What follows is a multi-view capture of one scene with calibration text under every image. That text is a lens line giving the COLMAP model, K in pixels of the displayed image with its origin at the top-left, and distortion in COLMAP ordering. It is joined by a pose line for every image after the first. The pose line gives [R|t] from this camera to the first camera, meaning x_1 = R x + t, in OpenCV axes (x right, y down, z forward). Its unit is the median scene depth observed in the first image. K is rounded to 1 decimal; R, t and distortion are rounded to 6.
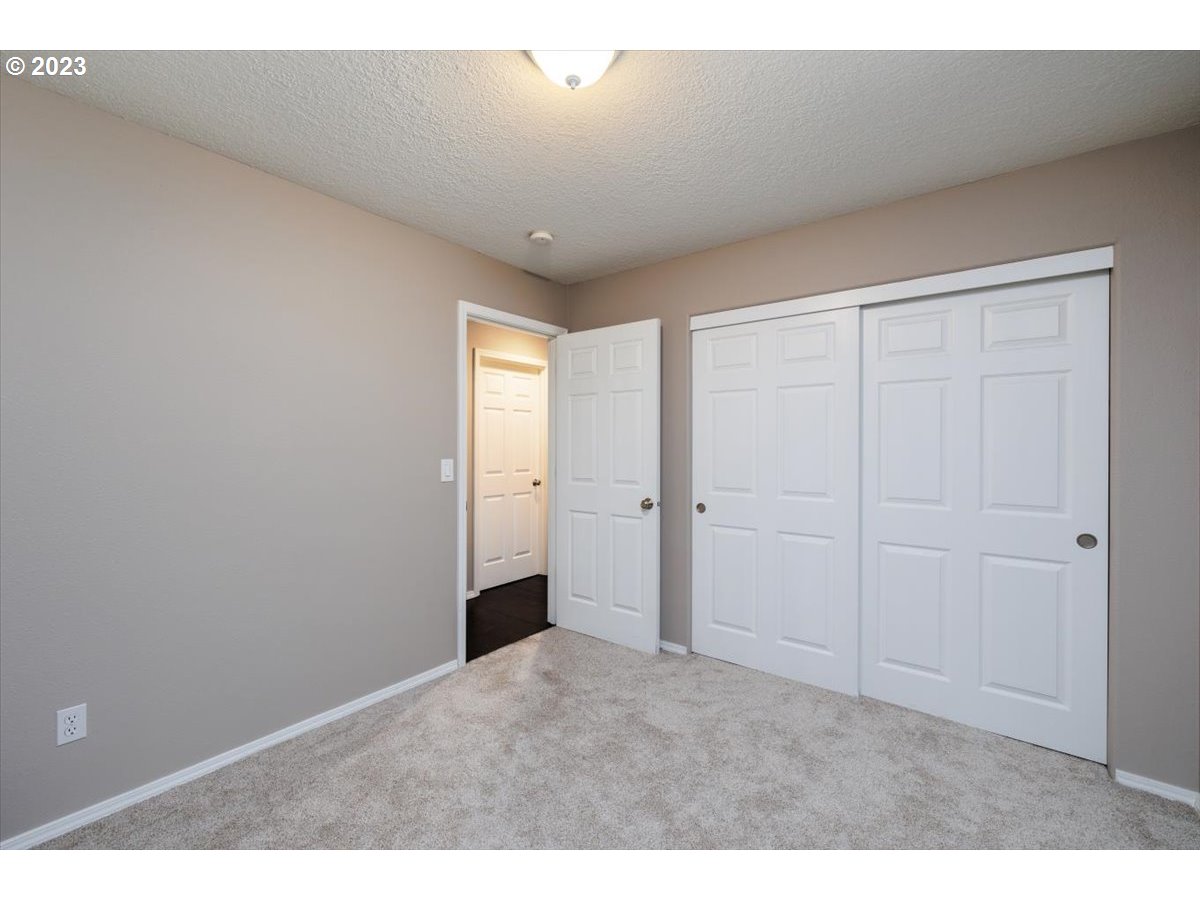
lens RADIAL K [[501.2, 0, 597.4], [0, 501.2, 444.3], [0, 0, 1]] dist [-0.000761, -0.000169]
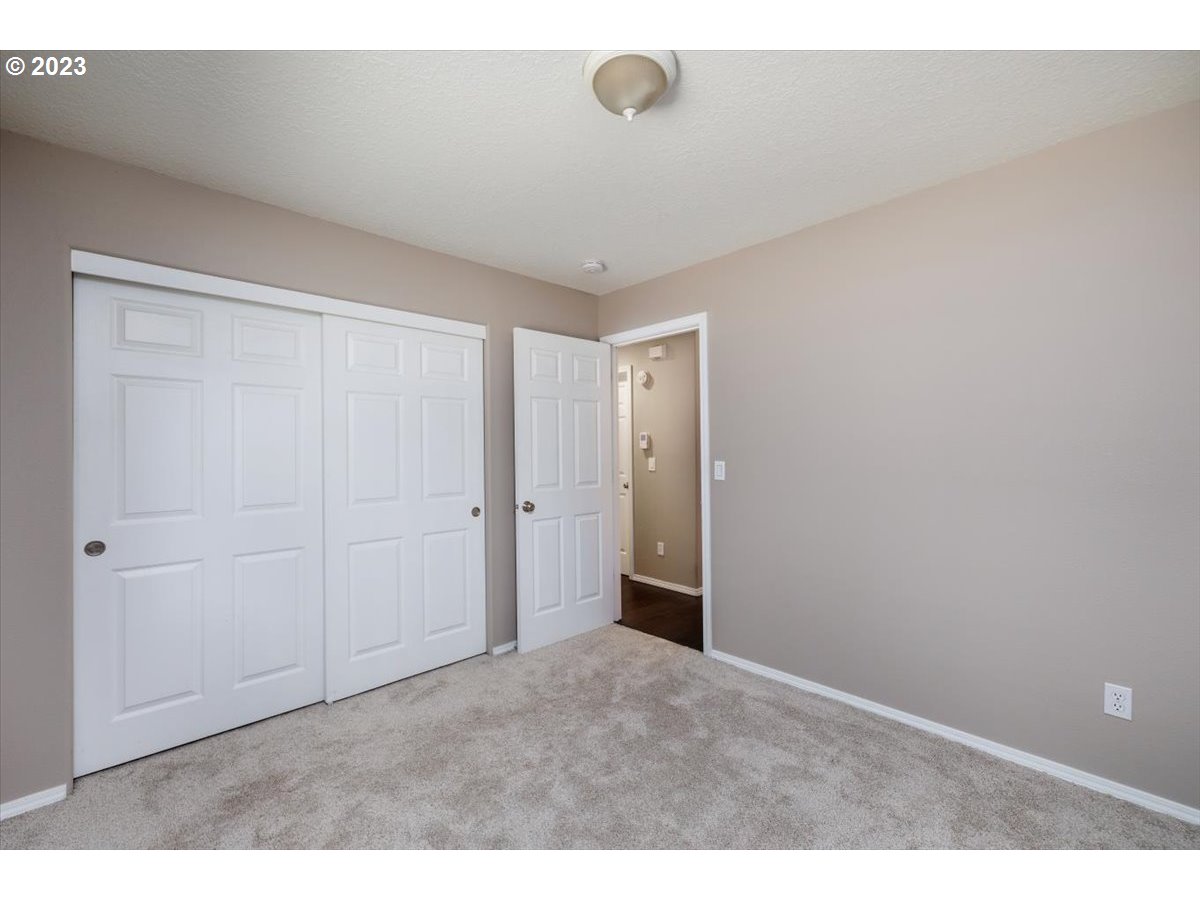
lens RADIAL K [[501.2, 0, 597.3], [0, 501.2, 452.1], [0, 0, 1]] dist [-0.000761, -0.000169]
pose [[0.155738, -0.004841, 0.987787, -0.371126], [0.003908, 0.999983, 0.004285, 0.000623], [-0.987791, 0.003193, 0.155754, 0.275037]]
